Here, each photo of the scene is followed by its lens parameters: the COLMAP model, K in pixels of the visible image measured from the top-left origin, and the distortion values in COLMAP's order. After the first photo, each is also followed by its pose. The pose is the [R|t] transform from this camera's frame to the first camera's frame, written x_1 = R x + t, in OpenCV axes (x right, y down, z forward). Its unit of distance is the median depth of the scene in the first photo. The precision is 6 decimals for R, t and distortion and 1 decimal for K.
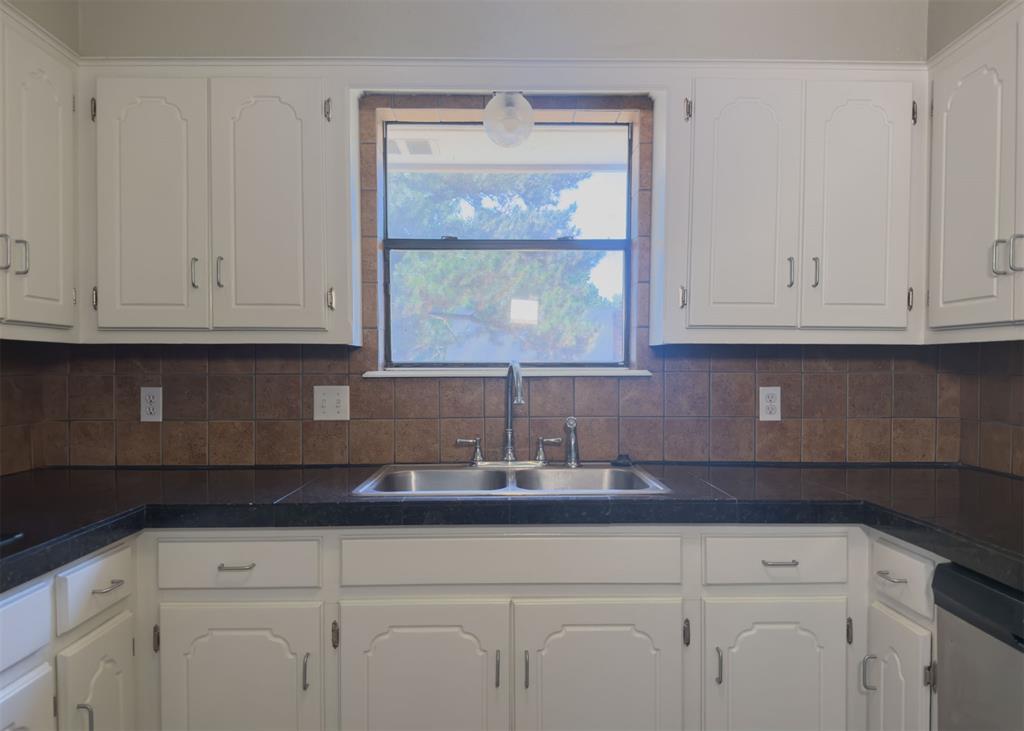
lens RADIAL K [[723.4, 0, 507.1], [0, 723.4, 386.1], [0, 0, 1]] dist [0.049038, -0.069666]
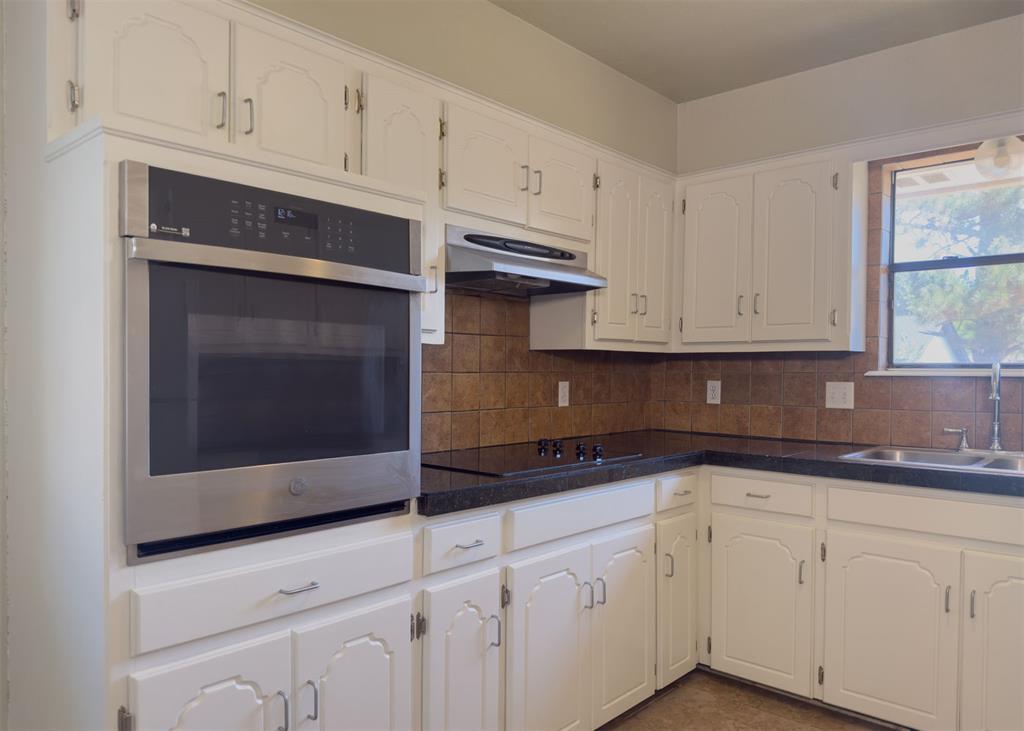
lens RADIAL K [[723.4, 0, 512.8], [0, 723.4, 383.1], [0, 0, 1]] dist [0.049038, -0.069666]
pose [[0.733997, 0.019877, -0.678861, 0.232753], [-0.022637, 0.999732, 0.004797, 0.009169], [0.678775, 0.011846, 0.734251, -0.394008]]
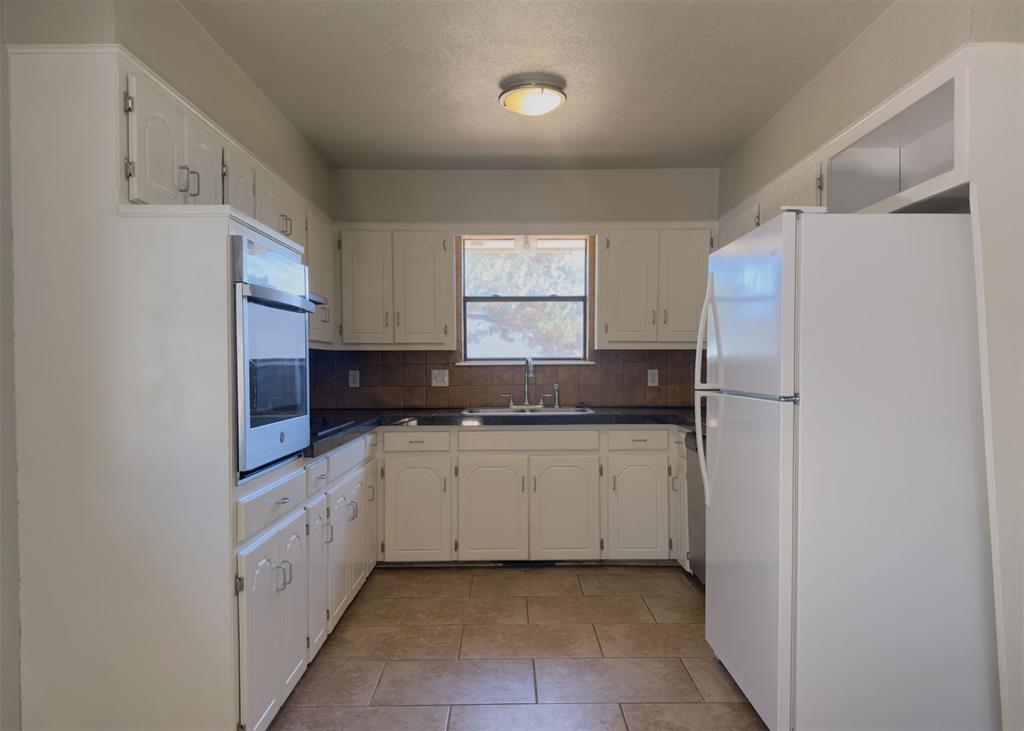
lens RADIAL K [[723.4, 0, 519.9], [0, 723.4, 376.8], [0, 0, 1]] dist [0.049038, -0.069666]
pose [[0.999965, -0.003175, 0.007686, -0.032752], [0.003201, 0.999989, -0.003336, 0.029114], [-0.007675, 0.003361, 0.999965, -1.128113]]
